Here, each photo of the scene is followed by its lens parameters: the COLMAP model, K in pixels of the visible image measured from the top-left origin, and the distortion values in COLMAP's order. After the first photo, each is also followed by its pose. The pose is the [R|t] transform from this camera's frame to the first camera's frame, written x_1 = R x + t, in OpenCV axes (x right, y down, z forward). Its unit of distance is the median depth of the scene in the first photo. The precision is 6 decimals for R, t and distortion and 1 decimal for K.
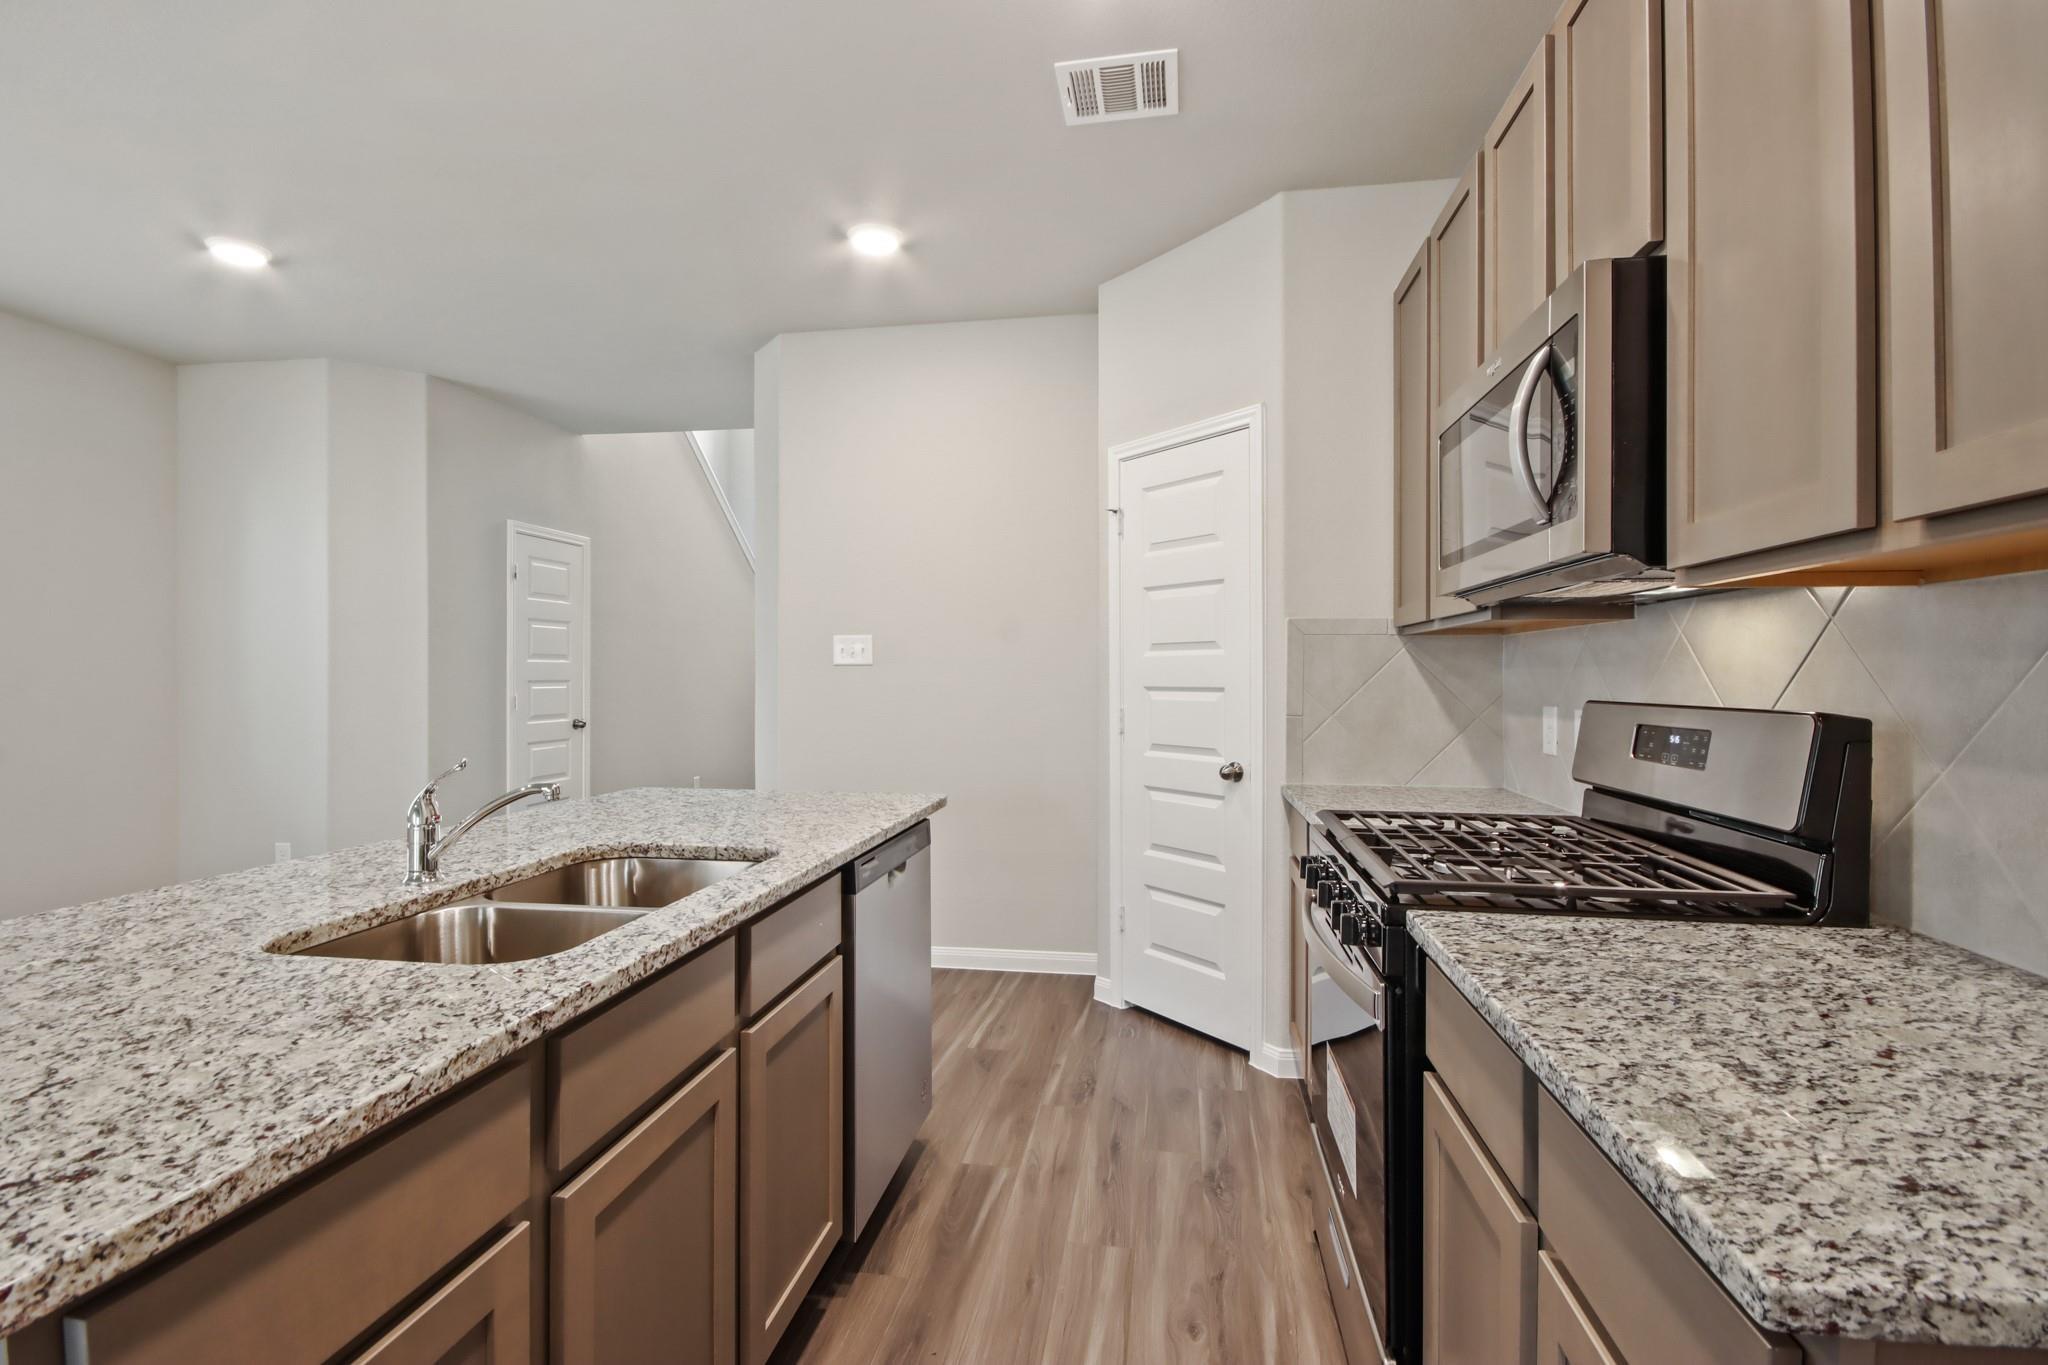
lens RADIAL K [[947.5, 0, 1024.8], [0, 947.5, 671.0], [0, 0, 1]] dist [0.001538, -0.003860]
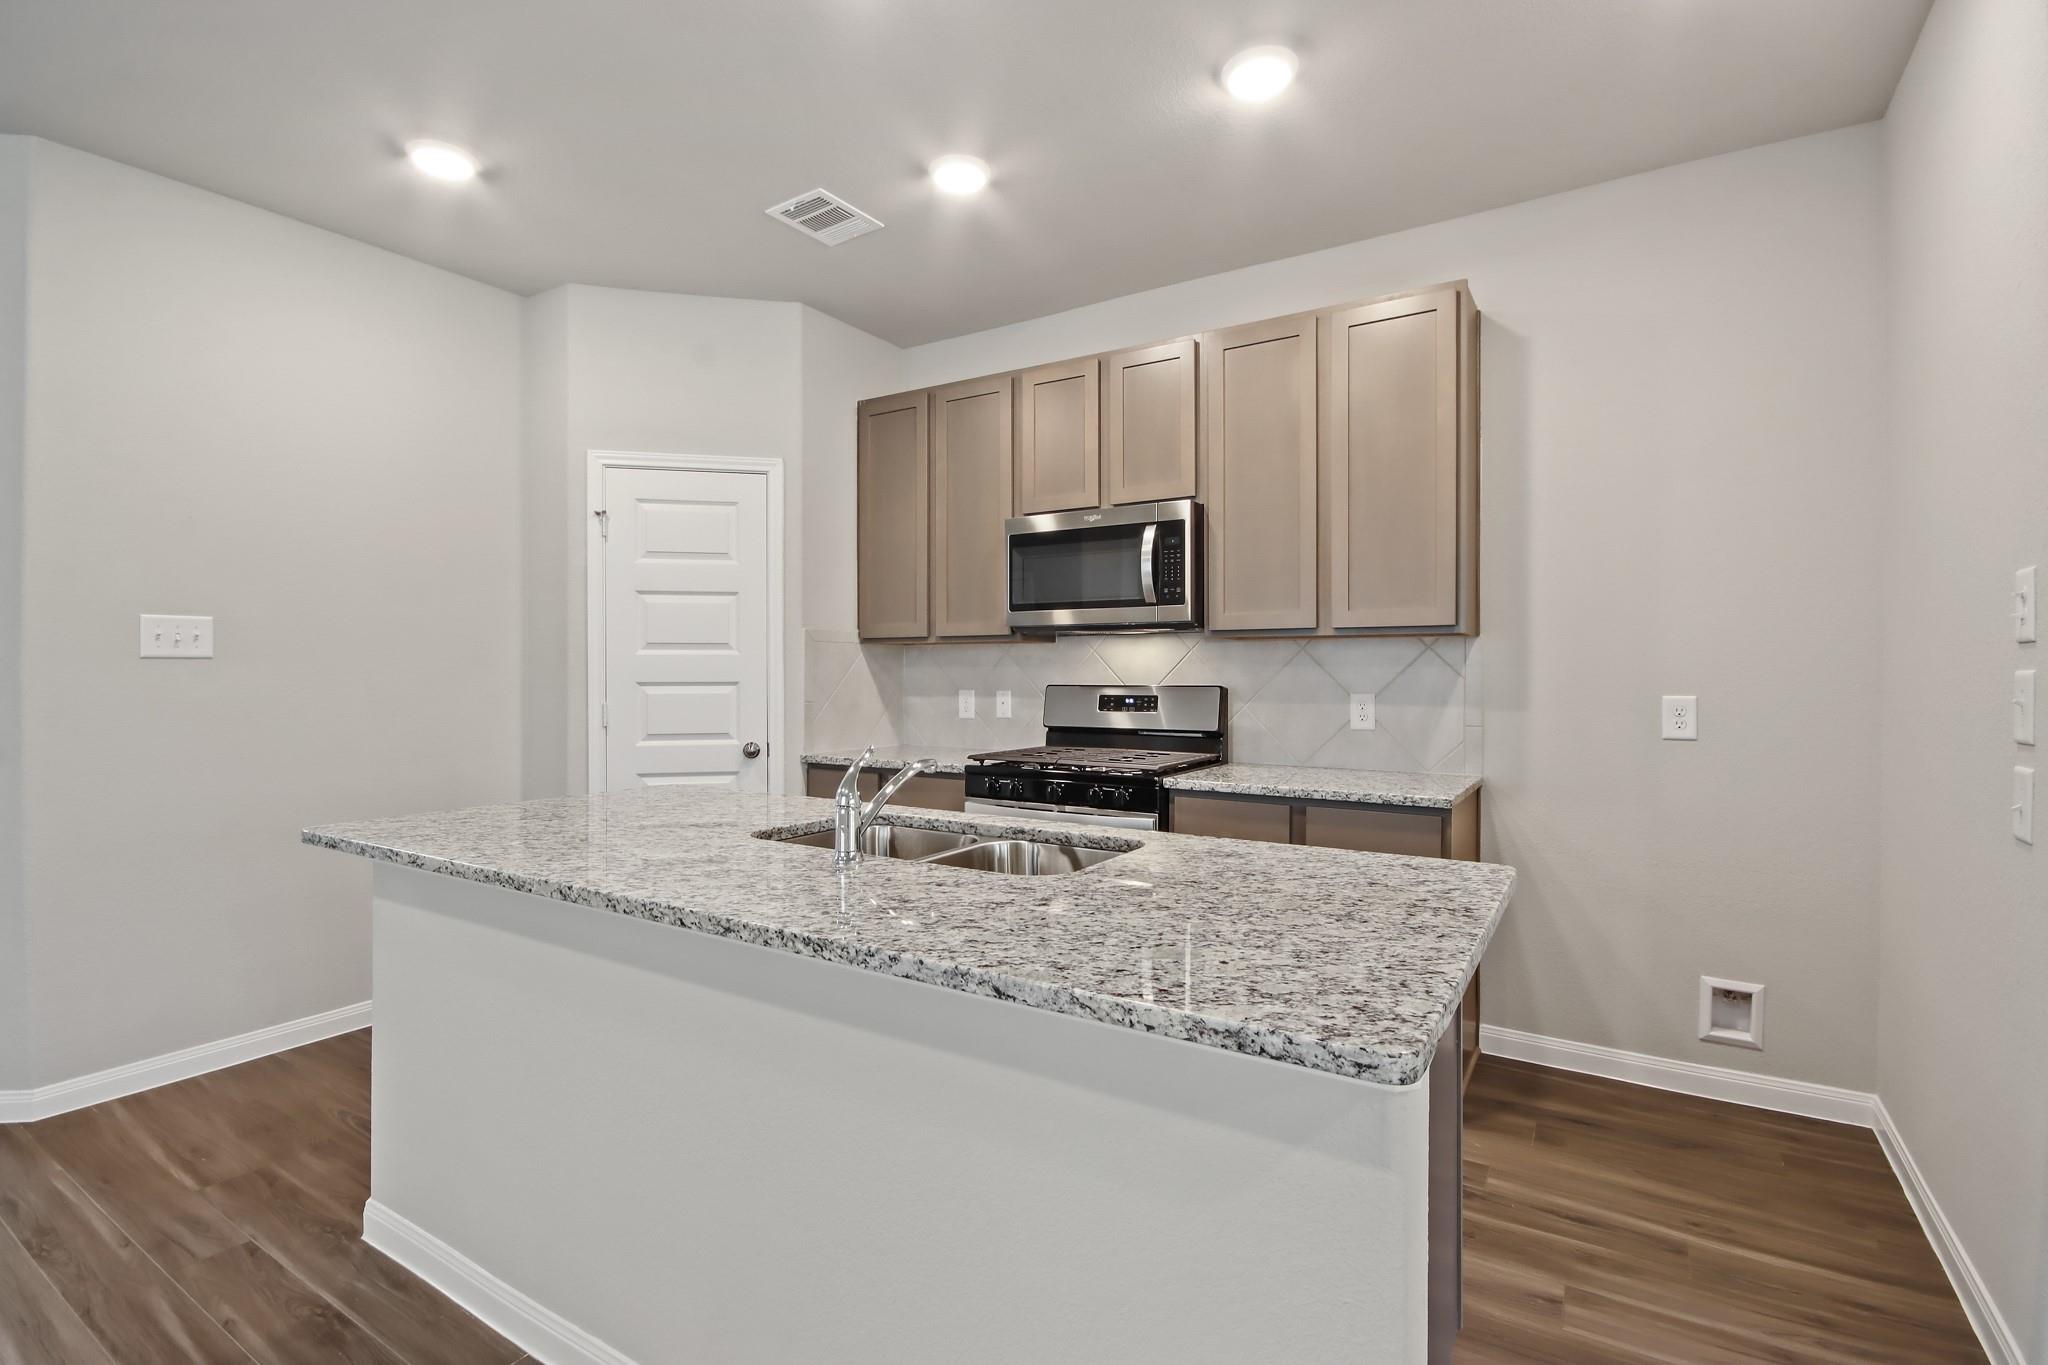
lens RADIAL K [[947.5, 0, 1020.4], [0, 947.5, 672.7], [0, 0, 1]] dist [0.001538, -0.003860]
pose [[0.403867, -0.001872, 0.914816, -0.809019], [-0.003785, 0.999986, 0.003717, -0.000158], [-0.914810, -0.004964, 0.403854, 0.193493]]
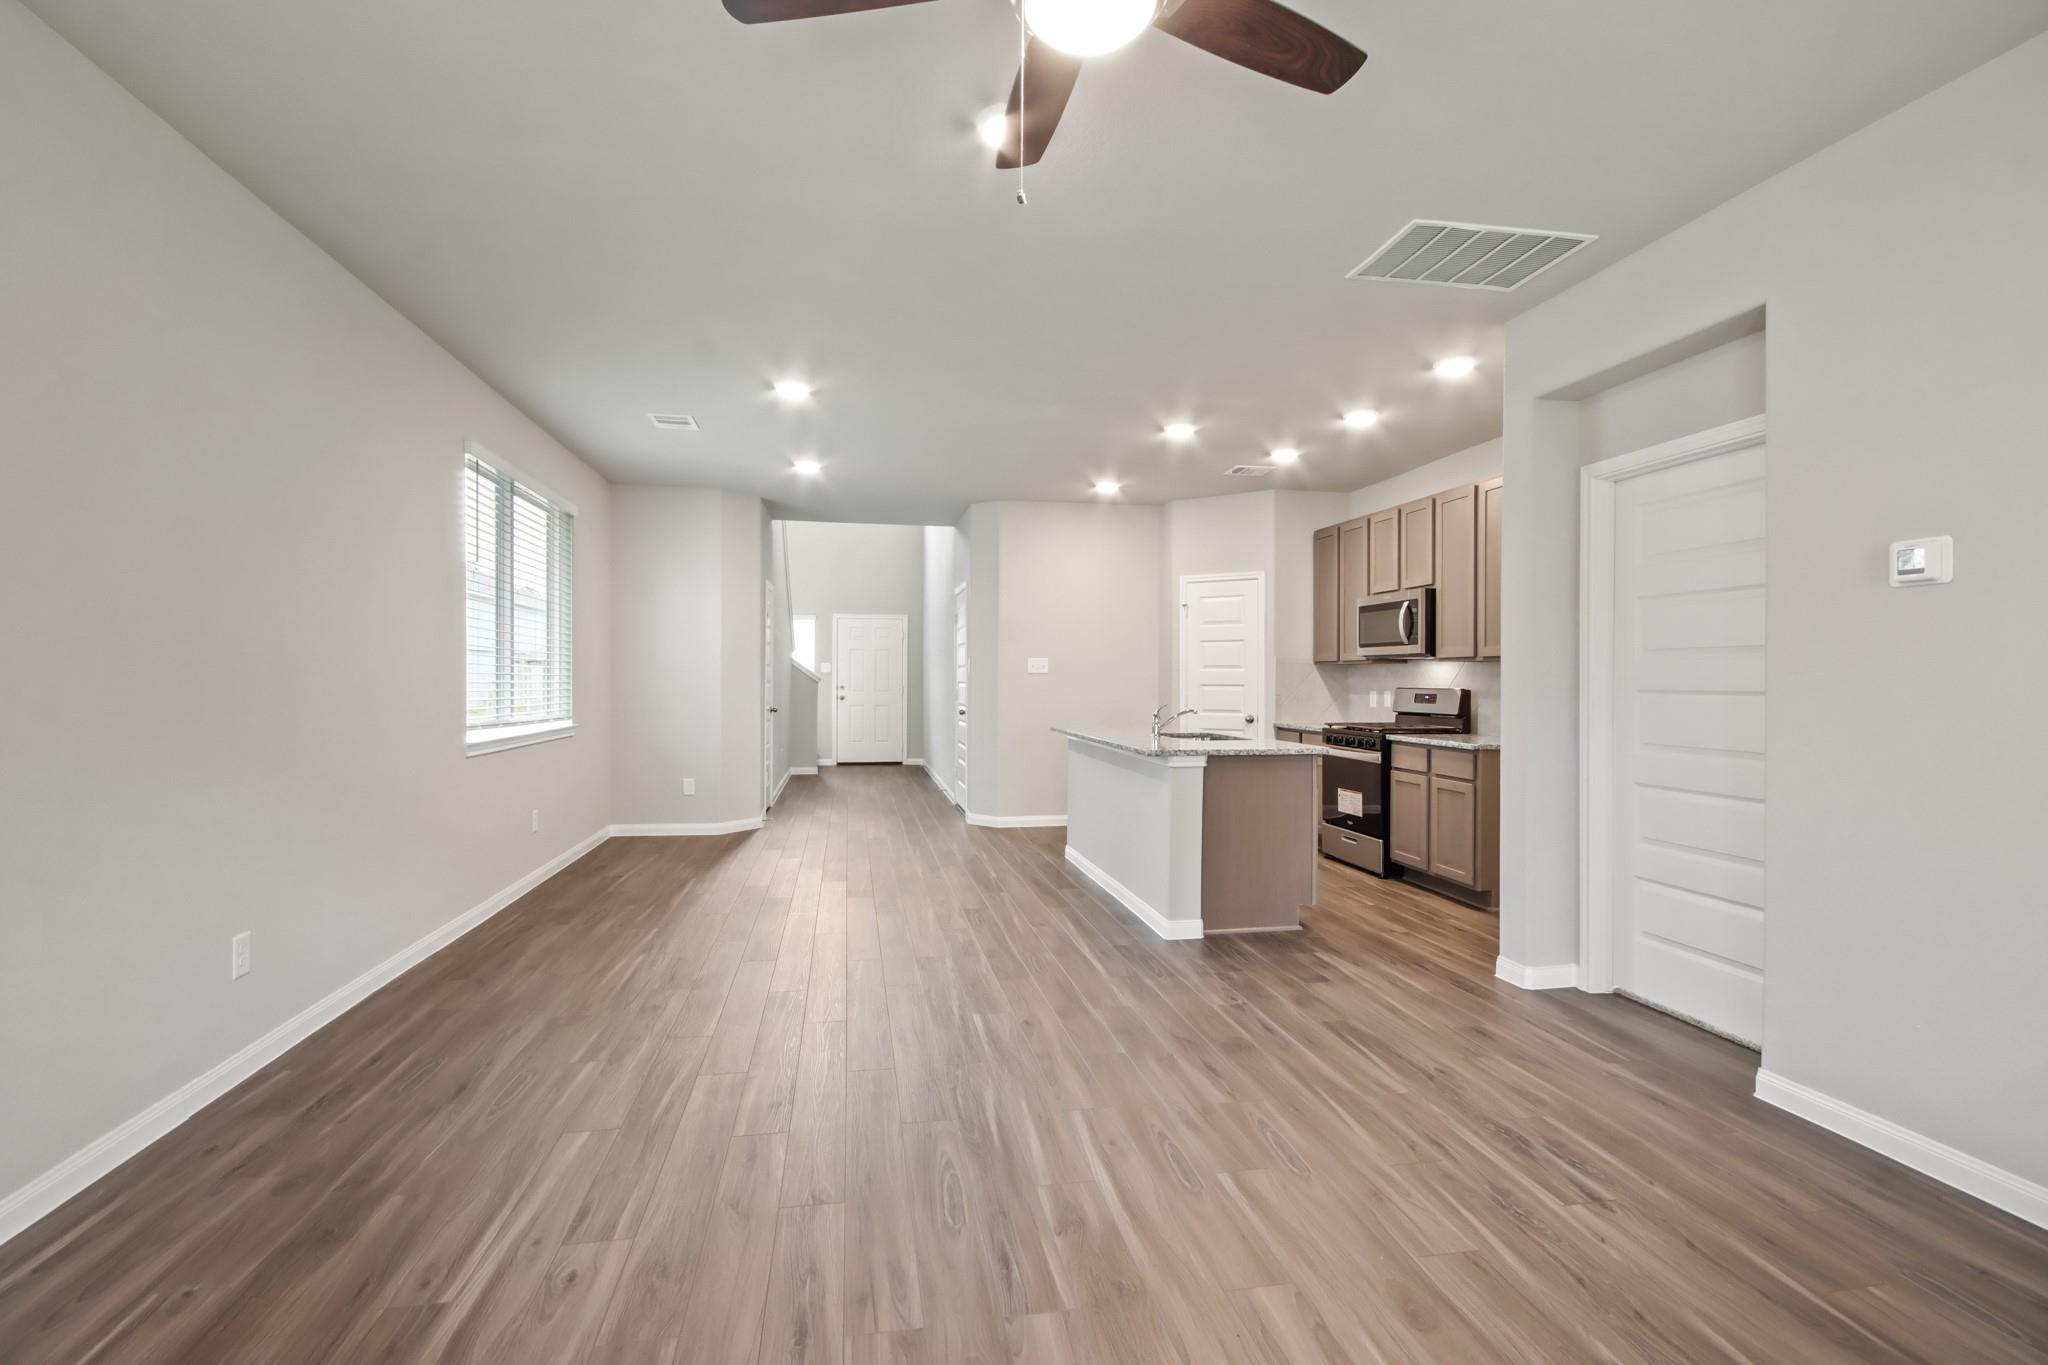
lens RADIAL K [[947.5, 0, 1028.2], [0, 947.5, 679.4], [0, 0, 1]] dist [0.001538, -0.003860]
pose [[0.944587, 0.003378, 0.328244, -1.188660], [-0.005637, 0.999967, 0.005930, -0.007846], [-0.328213, -0.007452, 0.944574, -1.187023]]
